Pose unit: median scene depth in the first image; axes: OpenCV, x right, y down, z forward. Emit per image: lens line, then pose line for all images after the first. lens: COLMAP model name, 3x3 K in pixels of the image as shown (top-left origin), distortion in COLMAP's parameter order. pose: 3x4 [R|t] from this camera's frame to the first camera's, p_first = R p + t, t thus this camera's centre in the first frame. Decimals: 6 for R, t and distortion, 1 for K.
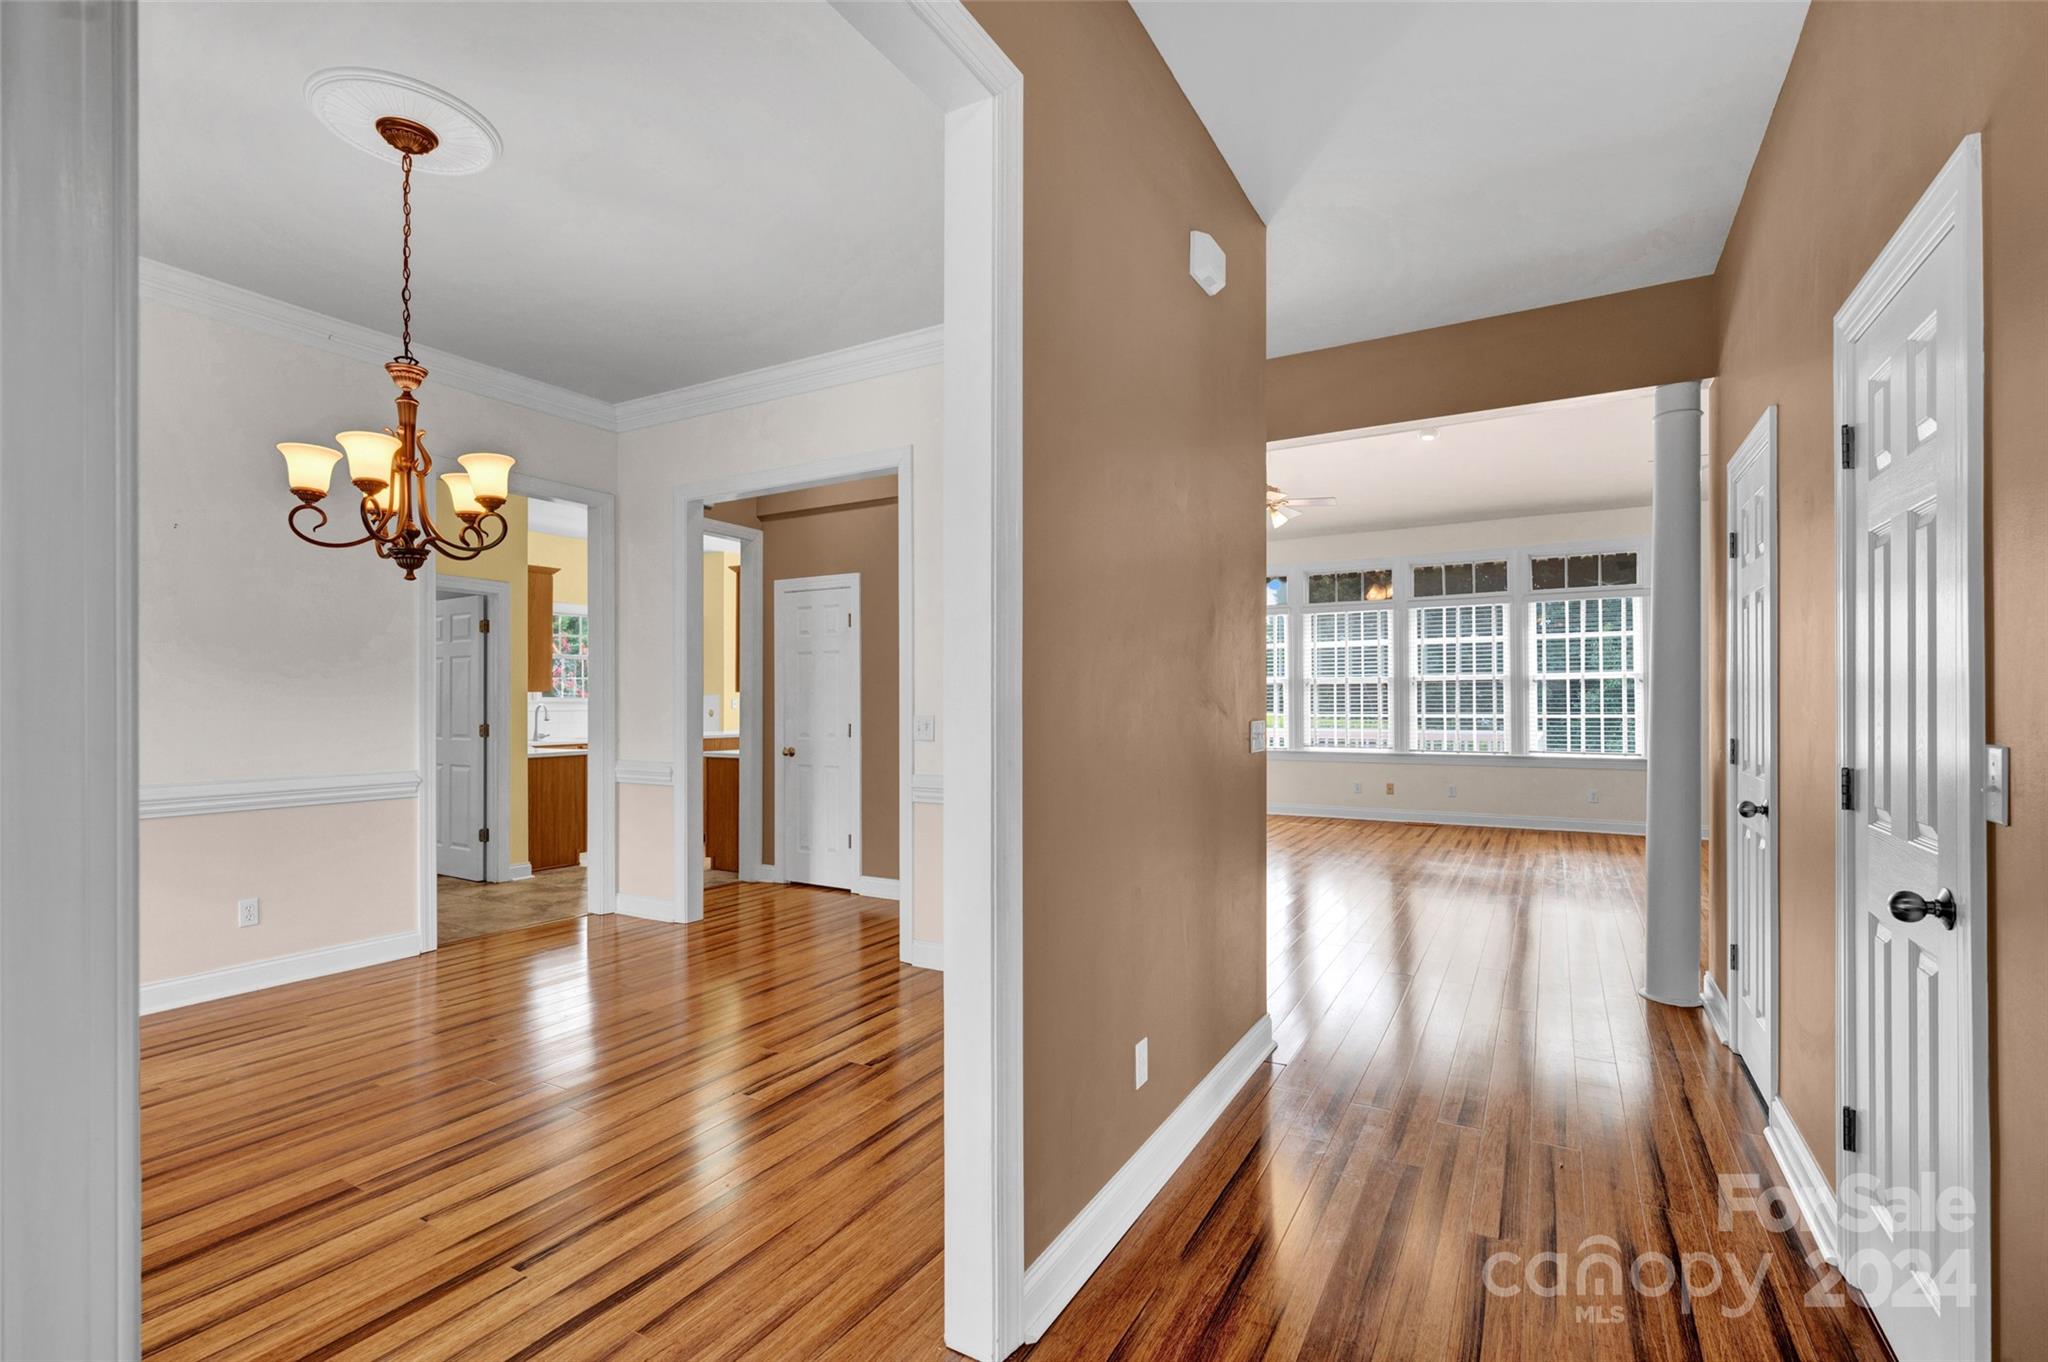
lens RADIAL K [[917.7, 0, 1017.1], [0, 917.7, 697.6], [0, 0, 1]] dist [0.002781, -0.000411]
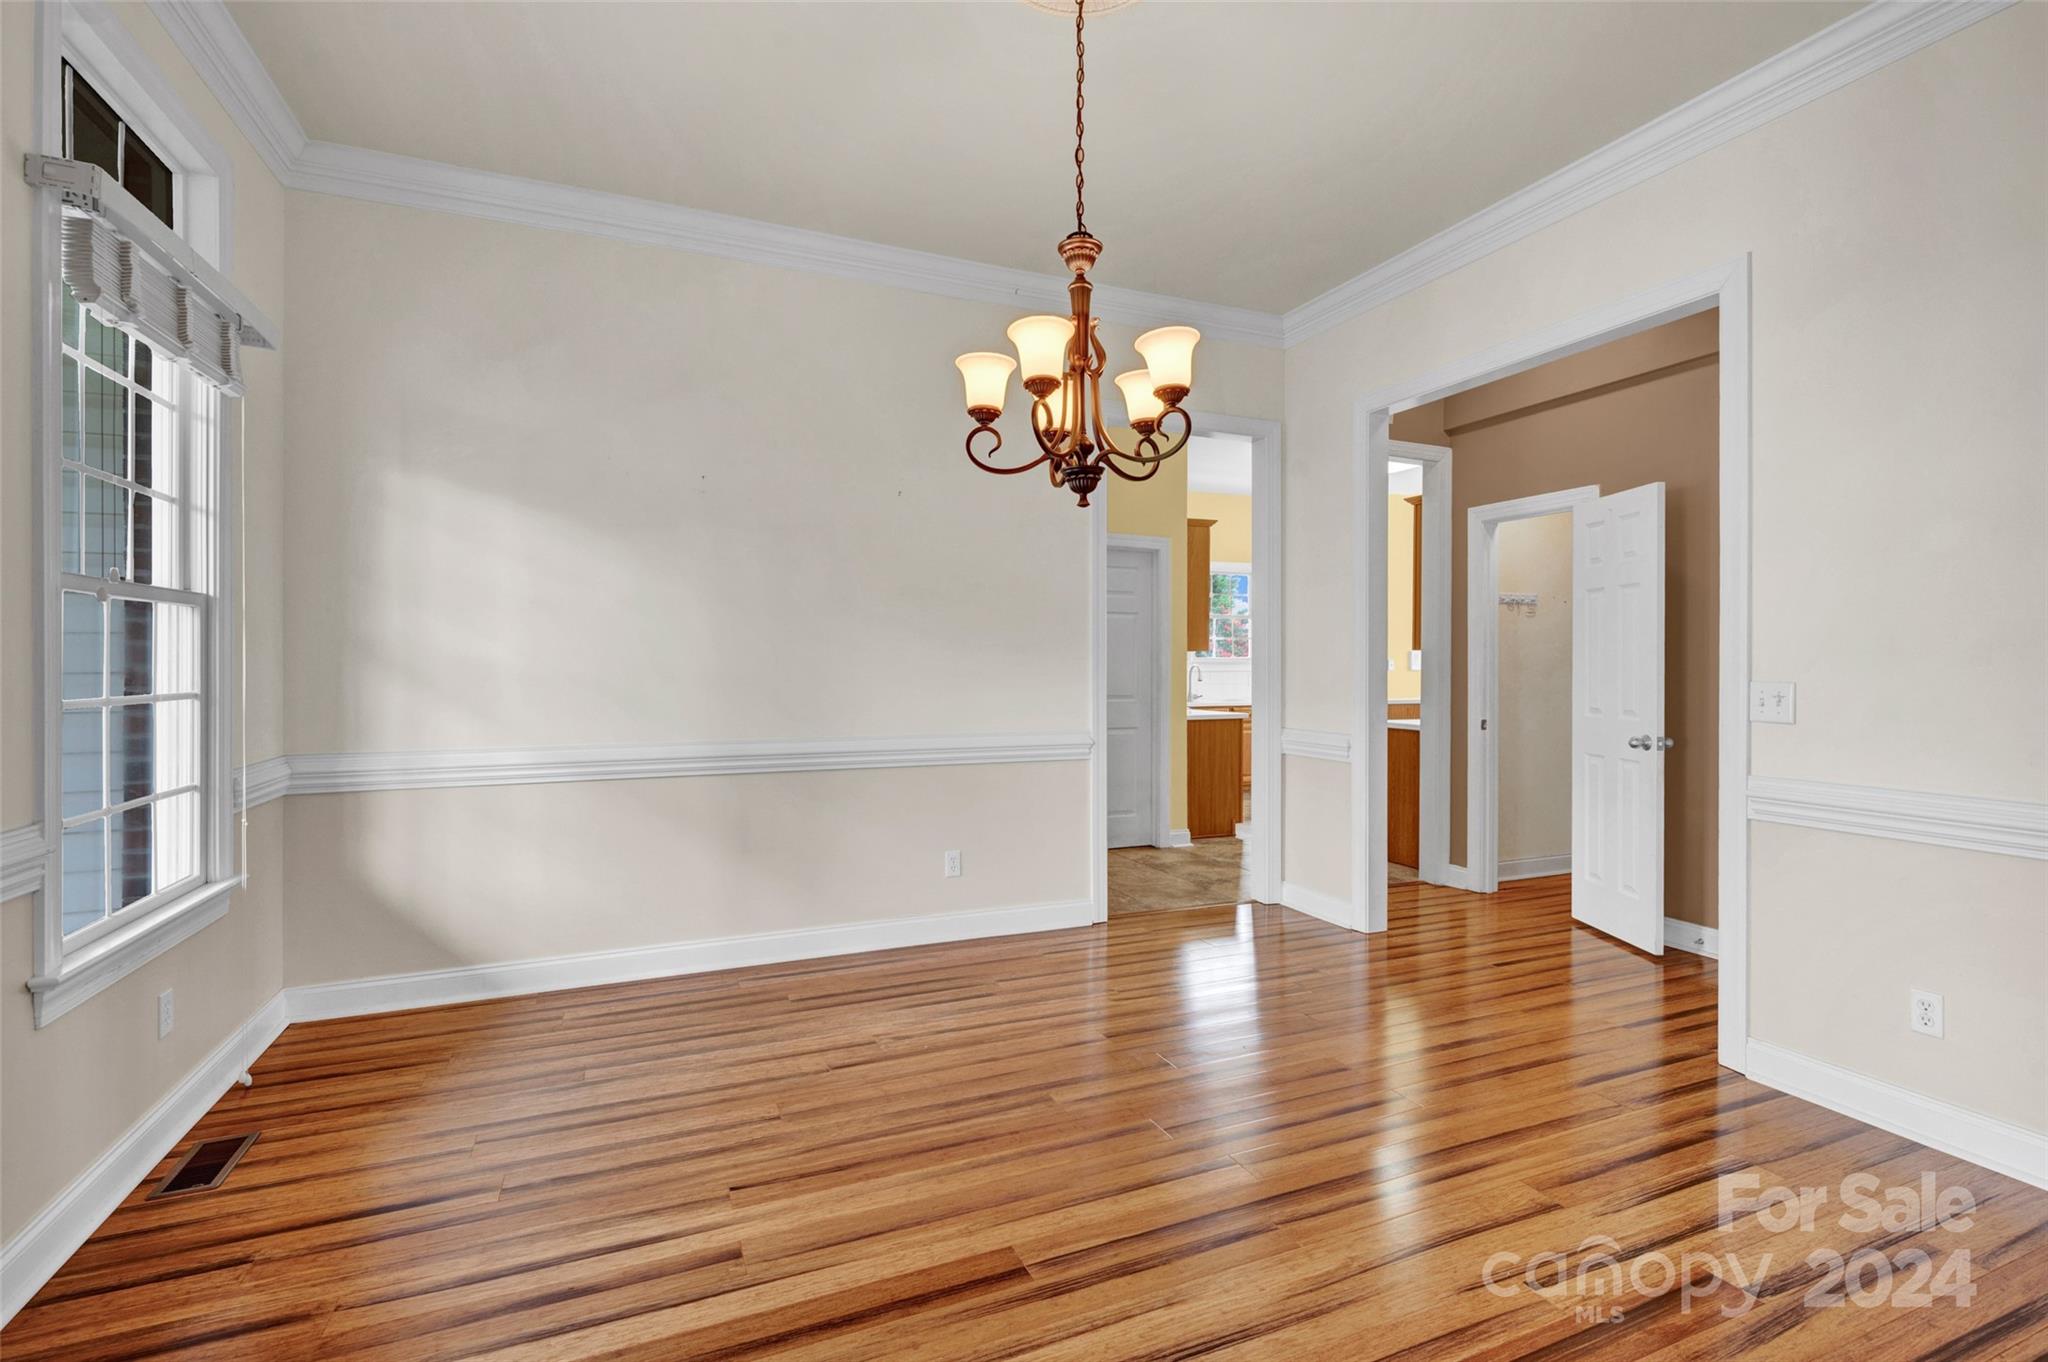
lens RADIAL K [[917.7, 0, 1027.2], [0, 917.7, 670.8], [0, 0, 1]] dist [0.002781, -0.000411]
pose [[0.798040, 0.007025, -0.602563, -0.156654], [-0.000066, 0.999933, 0.011571, 0.005724], [0.602604, -0.009194, 0.797988, 0.239494]]
